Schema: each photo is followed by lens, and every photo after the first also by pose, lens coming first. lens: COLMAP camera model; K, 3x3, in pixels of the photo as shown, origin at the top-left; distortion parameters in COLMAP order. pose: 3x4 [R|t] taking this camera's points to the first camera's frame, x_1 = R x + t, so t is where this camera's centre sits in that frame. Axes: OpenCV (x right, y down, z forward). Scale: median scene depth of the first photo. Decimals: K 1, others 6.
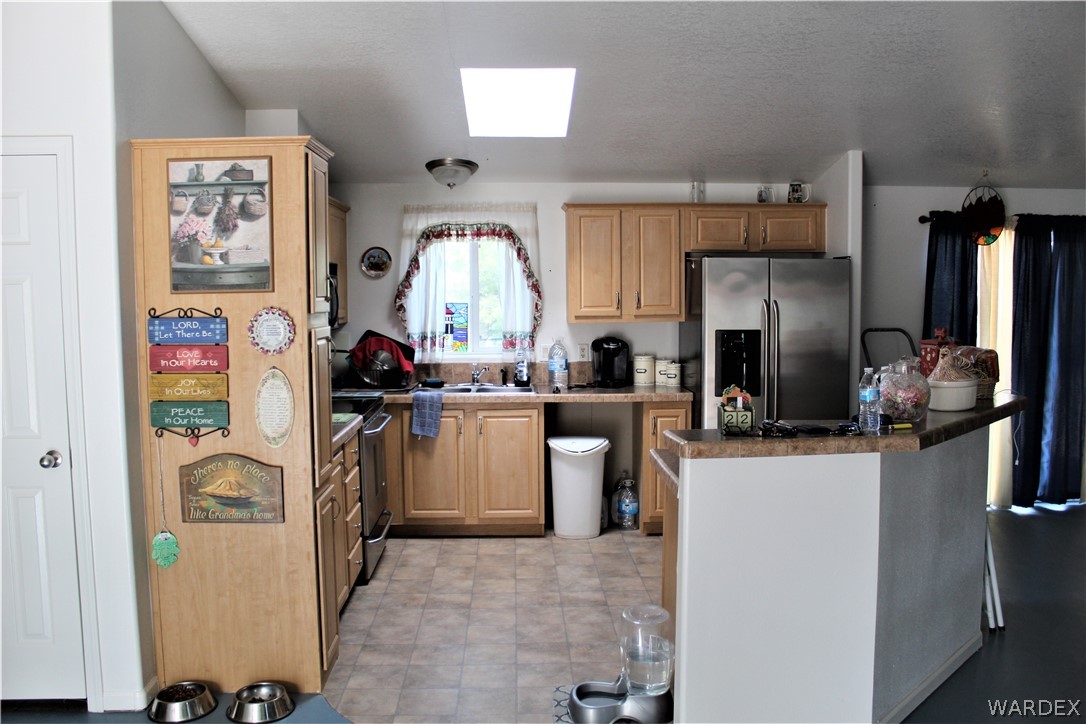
lens RADIAL K [[905.1, 0, 535.1], [0, 905.1, 363.9], [0, 0, 1]] dist [-0.176007, 0.165930]
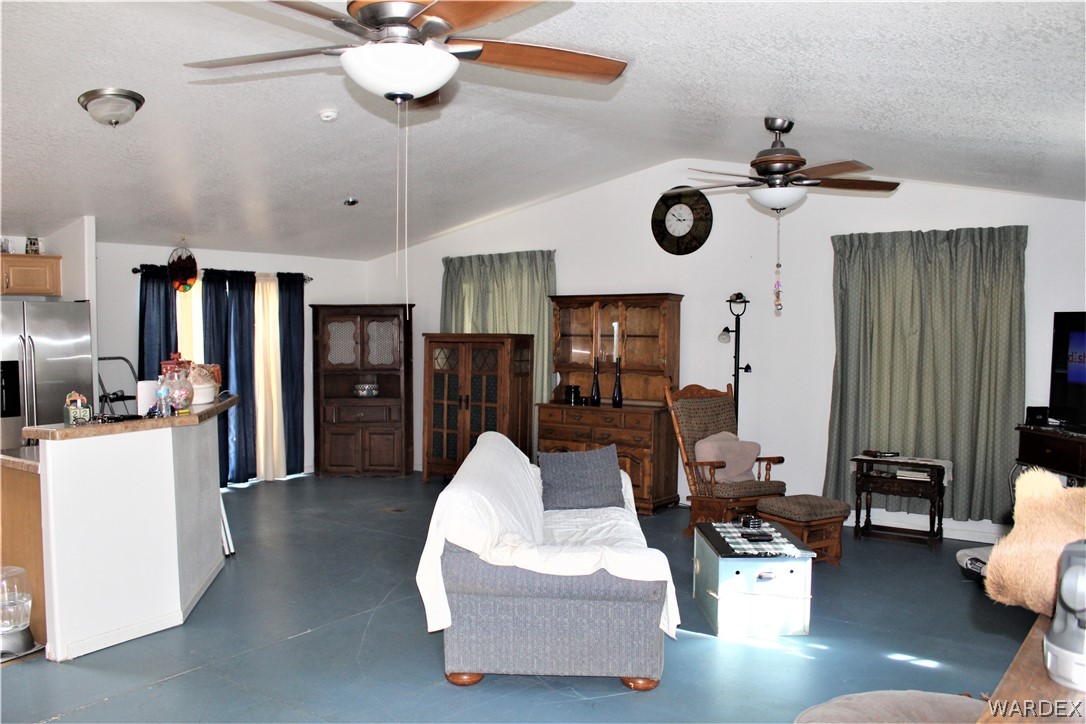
lens RADIAL K [[905.1, 0, 535.1], [0, 905.1, 363.9], [0, 0, 1]] dist [-0.176007, 0.165930]
pose [[0.611884, -0.033935, 0.790219, -0.223492], [0.066789, 0.997728, -0.008870, 0.020846], [-0.788123, 0.058205, 0.612760, -0.238084]]
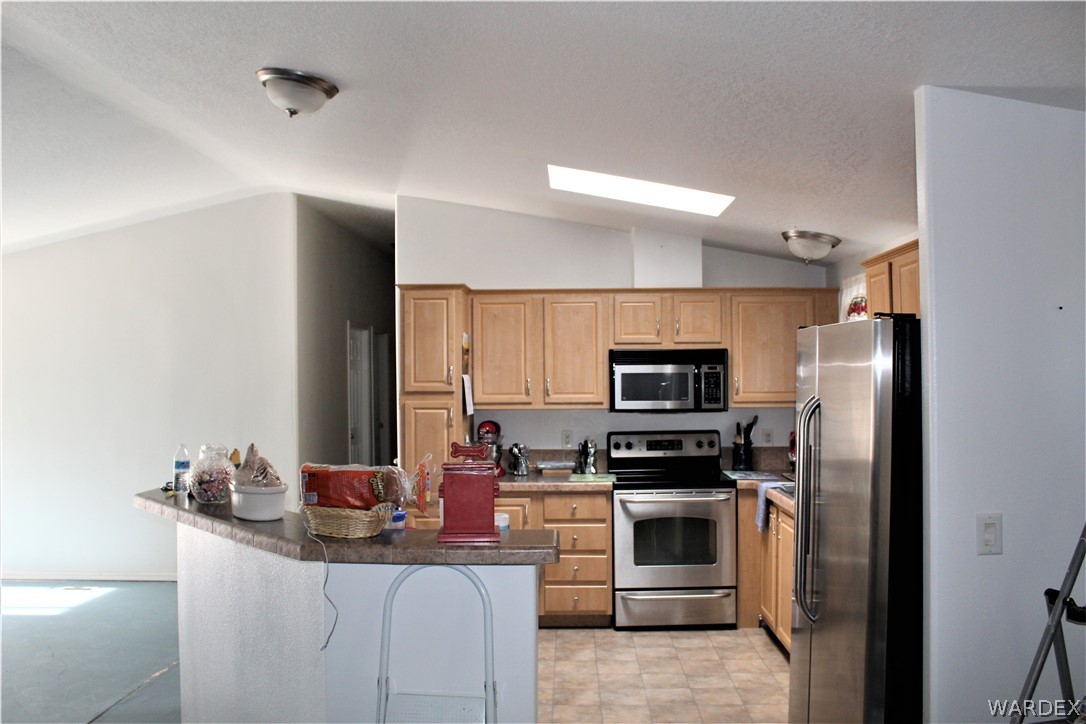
lens RADIAL K [[905.1, 0, 535.1], [0, 905.1, 363.9], [0, 0, 1]] dist [-0.176007, 0.165930]
pose [[-0.063972, -0.000101, -0.997952, 0.796471], [-0.074447, 0.997214, 0.004671, -0.076601], [0.995171, 0.074594, -0.063801, 0.778576]]
